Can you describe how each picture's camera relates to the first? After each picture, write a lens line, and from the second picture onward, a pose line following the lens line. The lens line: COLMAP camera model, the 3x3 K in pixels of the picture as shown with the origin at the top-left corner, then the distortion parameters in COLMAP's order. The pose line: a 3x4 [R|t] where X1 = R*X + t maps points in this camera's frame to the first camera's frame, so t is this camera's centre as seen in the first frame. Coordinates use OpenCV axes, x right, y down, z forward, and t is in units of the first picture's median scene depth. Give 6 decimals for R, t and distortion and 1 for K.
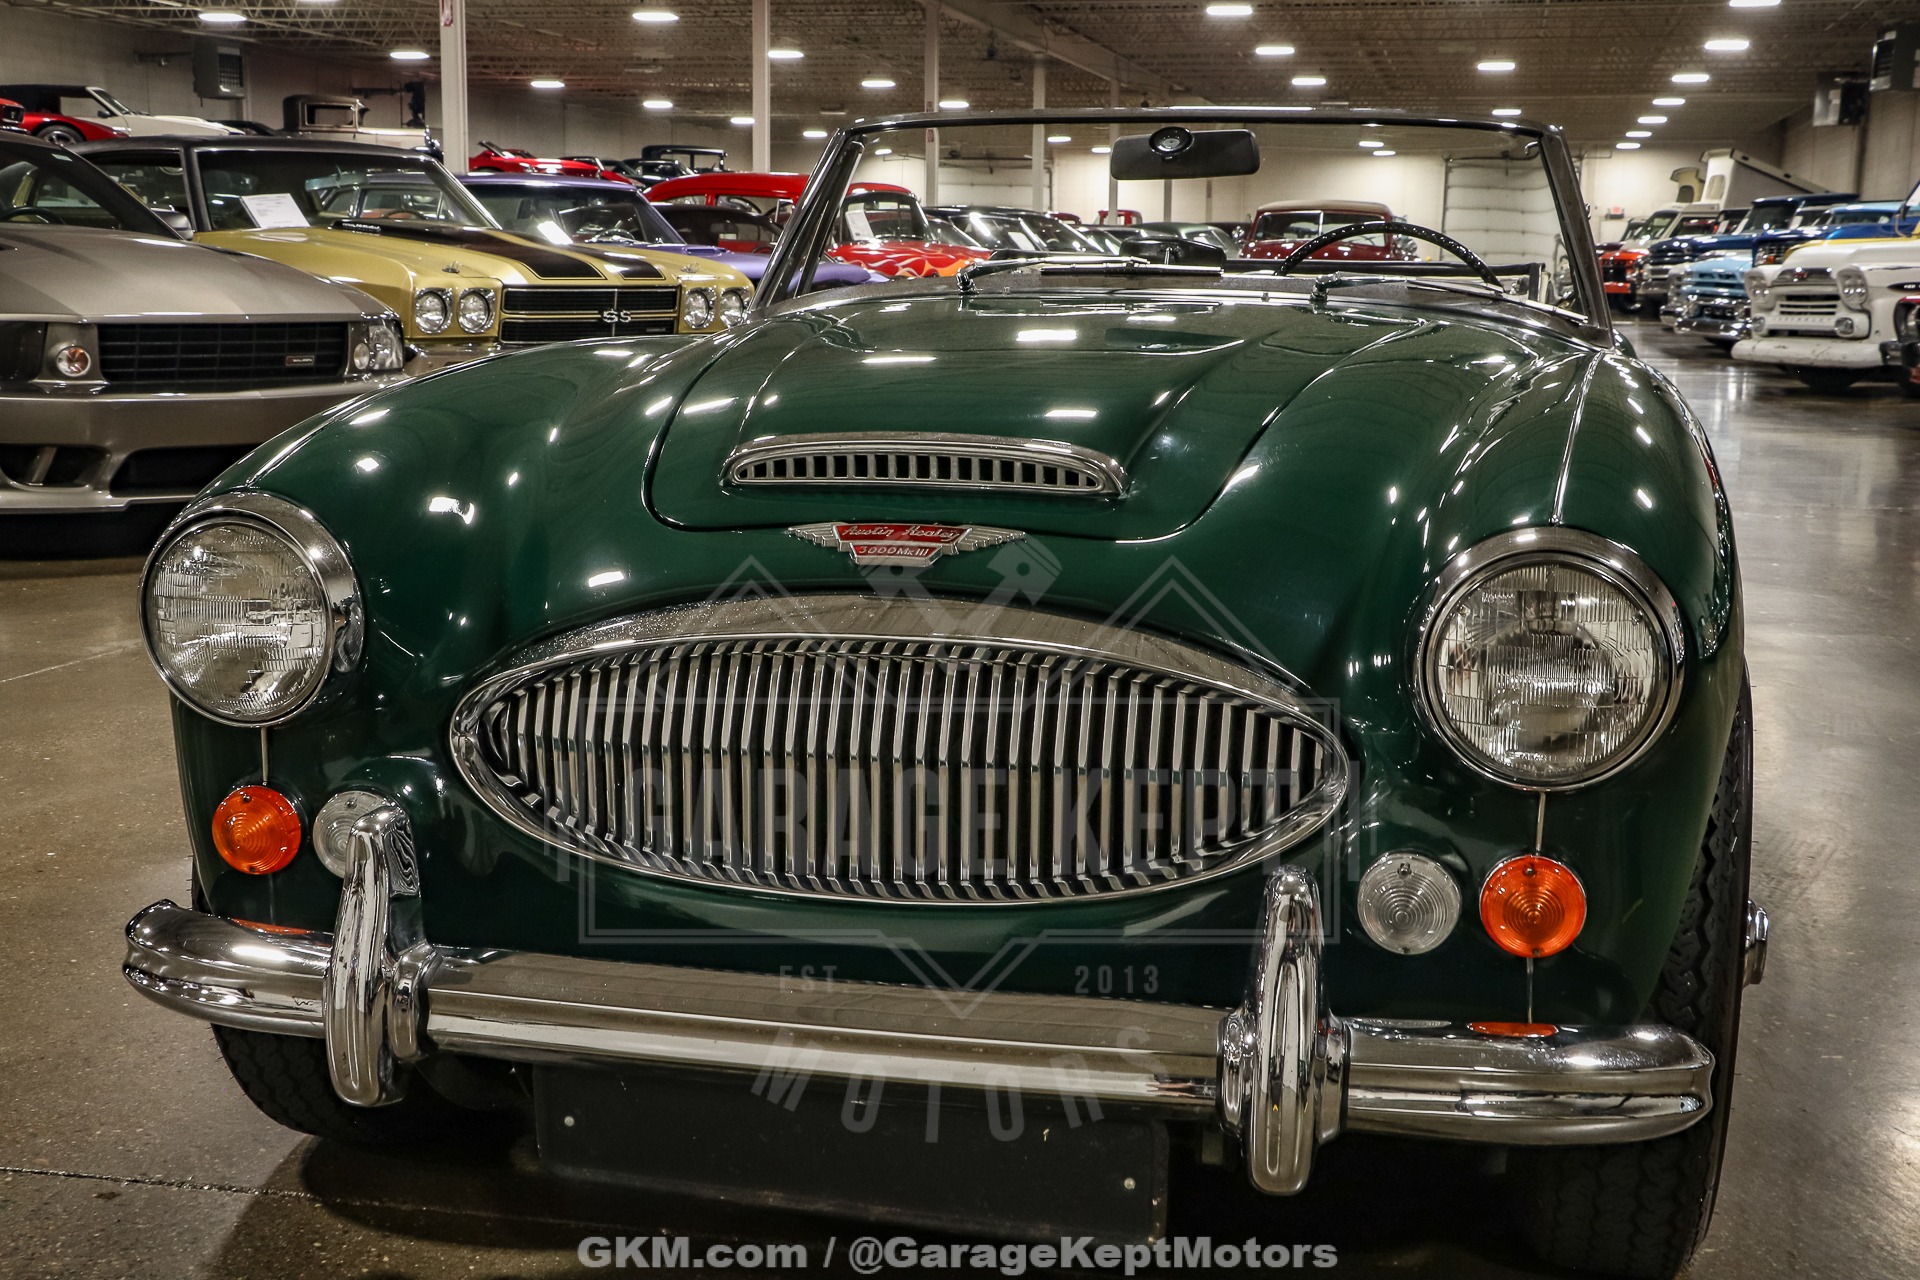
lens RADIAL K [[2252.0, 0, 960.0], [0, 2252.0, 640.0], [0, 0, 1]] dist [0.005490, 0.040553]
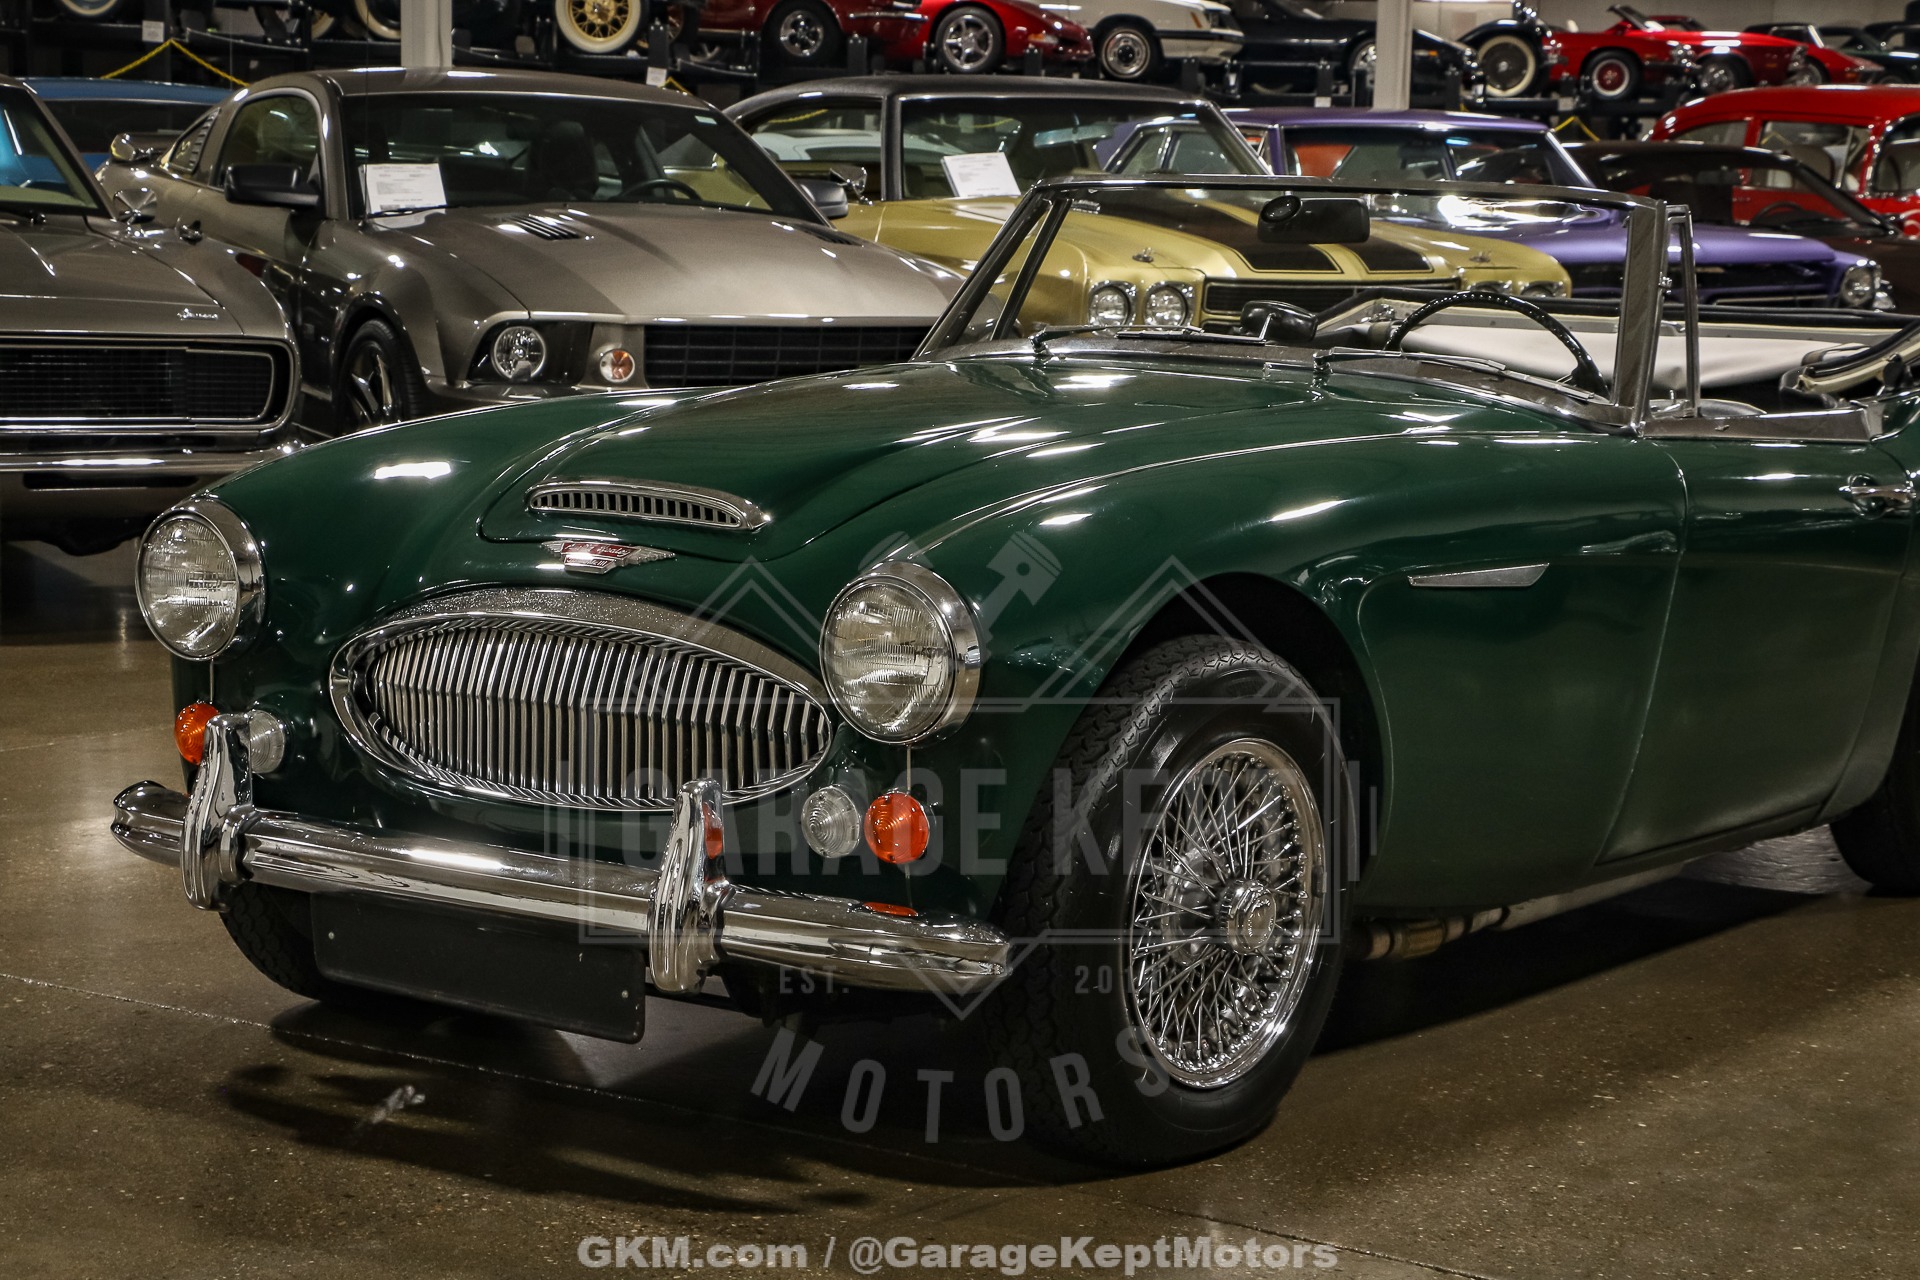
lens RADIAL K [[3532.9, 0, 965.7], [0, 3532.9, 646.2], [0, 0, 1]] dist [0.182953, 0.532727]
pose [[0.926931, 0.060151, -0.370380, 0.236934], [-0.074982, 0.996852, -0.025761, 0.012307], [0.367665, 0.051650, 0.928523, -0.226203]]
